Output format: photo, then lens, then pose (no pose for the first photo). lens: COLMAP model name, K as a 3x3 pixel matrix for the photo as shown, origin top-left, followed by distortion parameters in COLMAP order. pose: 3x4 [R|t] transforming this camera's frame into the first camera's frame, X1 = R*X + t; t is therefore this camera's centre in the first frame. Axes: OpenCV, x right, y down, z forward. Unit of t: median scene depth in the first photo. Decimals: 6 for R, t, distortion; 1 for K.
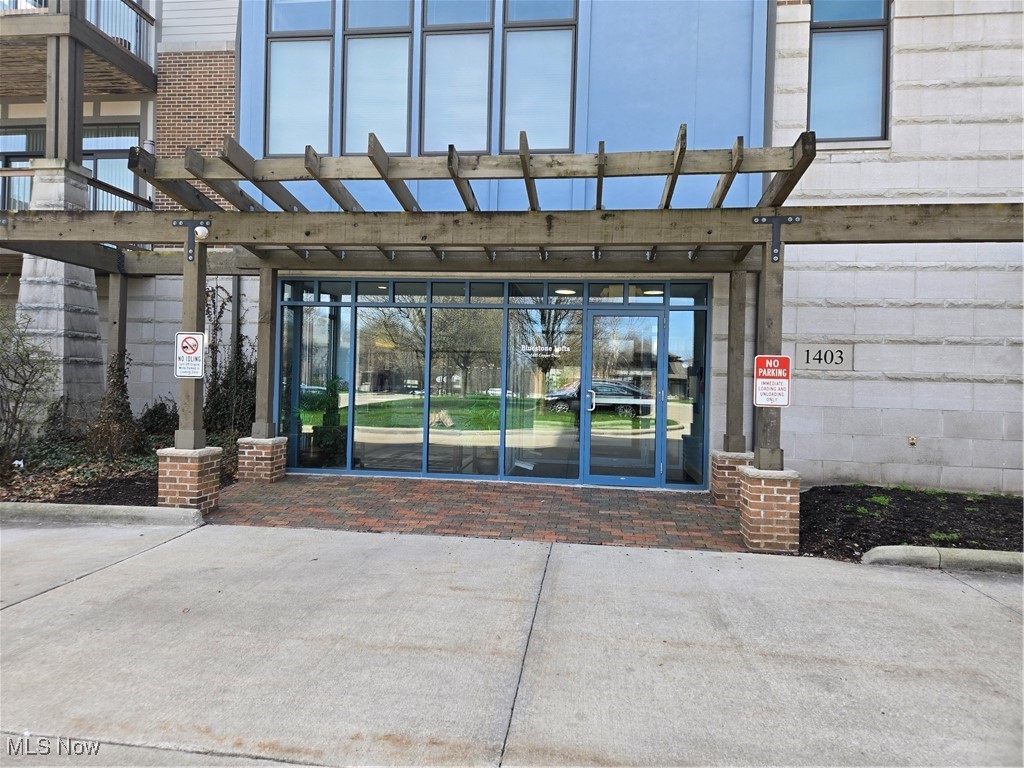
lens RADIAL K [[680.4, 0, 506.1], [0, 680.4, 374.6], [0, 0, 1]] dist [0.082823, -0.065467]
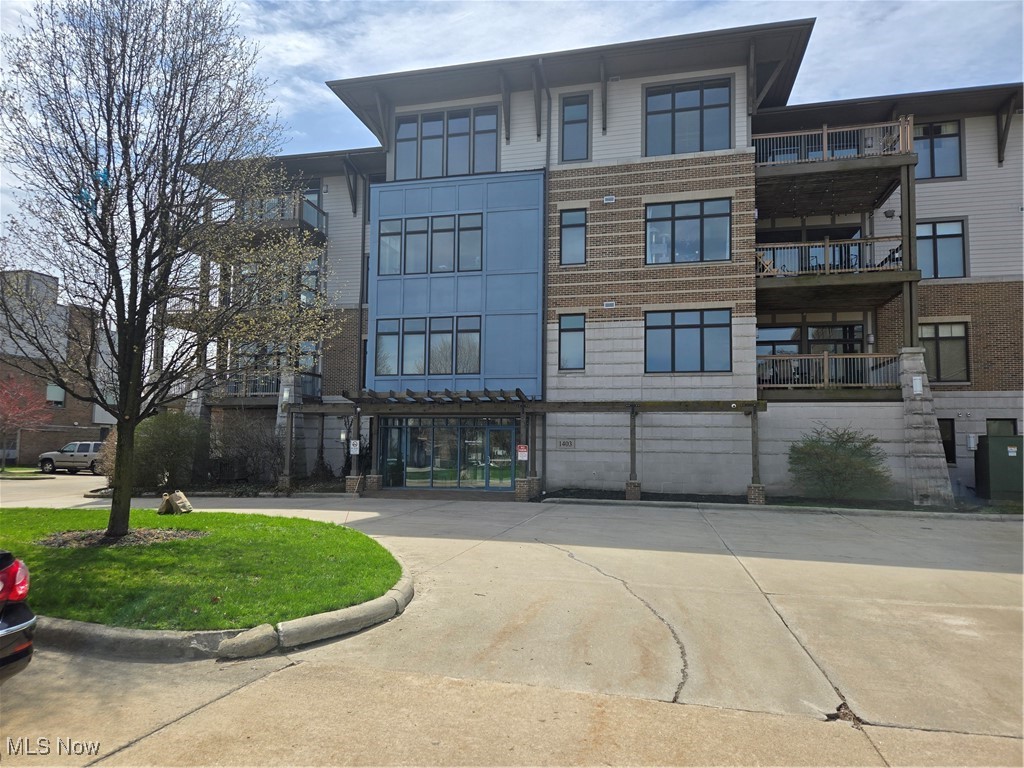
lens RADIAL K [[680.4, 0, 512.7], [0, 680.4, 393.5], [0, 0, 1]] dist [0.082823, -0.065467]
pose [[0.995169, -0.021039, -0.095900, 0.526130], [0.013636, 0.996922, -0.077206, -0.018704], [0.097229, 0.075525, 0.992392, -1.894505]]
